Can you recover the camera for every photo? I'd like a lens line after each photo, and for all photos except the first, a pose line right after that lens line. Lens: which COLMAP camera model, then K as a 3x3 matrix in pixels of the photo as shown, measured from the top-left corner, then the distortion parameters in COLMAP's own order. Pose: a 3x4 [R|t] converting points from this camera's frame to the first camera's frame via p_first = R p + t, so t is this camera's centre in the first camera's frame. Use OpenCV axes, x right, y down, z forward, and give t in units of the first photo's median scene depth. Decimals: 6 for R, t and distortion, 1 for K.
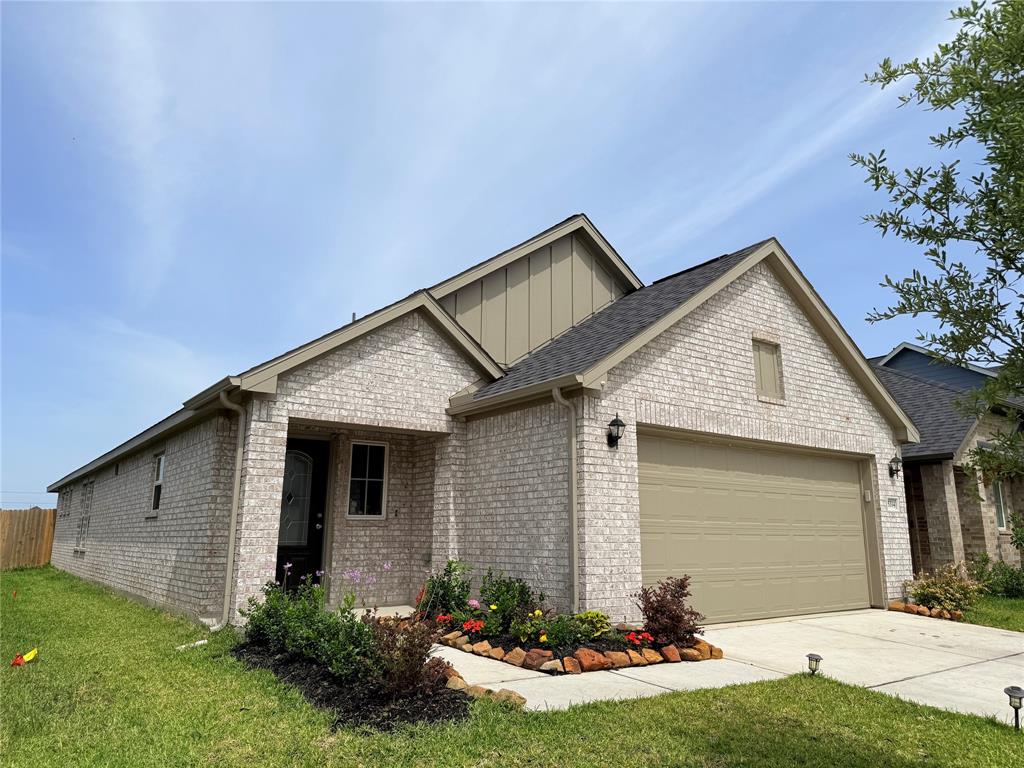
lens RADIAL K [[708.5, 0, 511.1], [0, 708.5, 387.5], [0, 0, 1]] dist [0.009052, -0.006125]
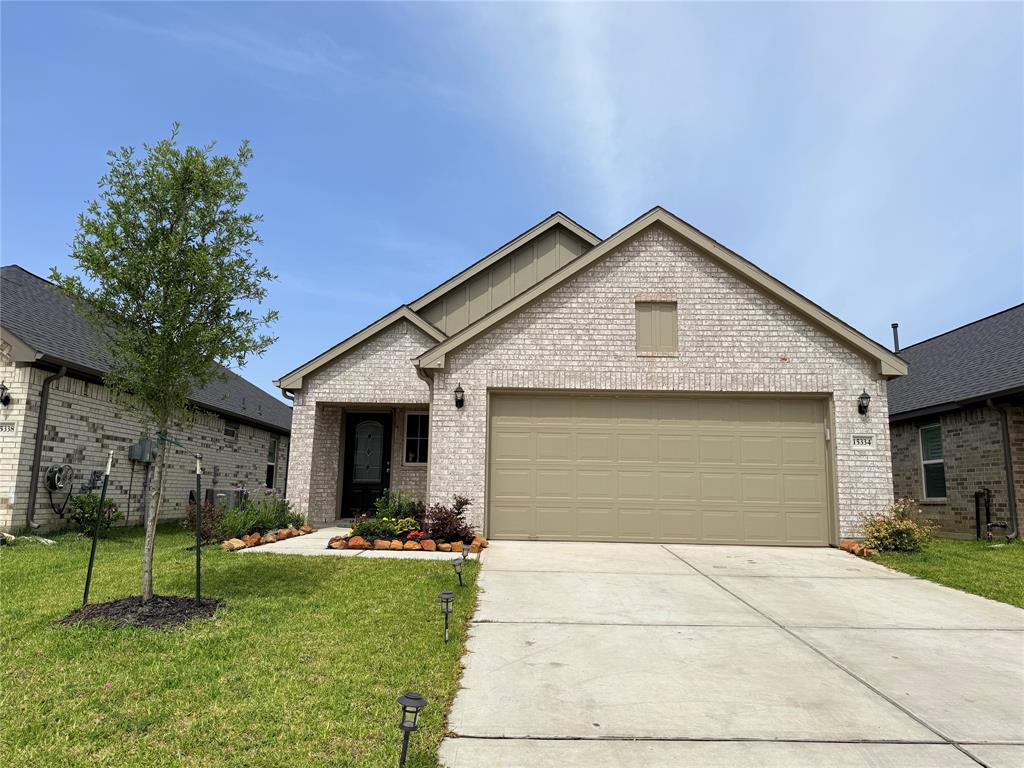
lens RADIAL K [[708.5, 0, 507.8], [0, 708.5, 381.4], [0, 0, 1]] dist [0.009052, -0.006125]
pose [[0.810800, -0.086768, -0.578857, 0.864225], [0.110432, 0.993867, 0.005706, 0.030291], [0.574812, -0.068551, 0.815409, -0.061533]]
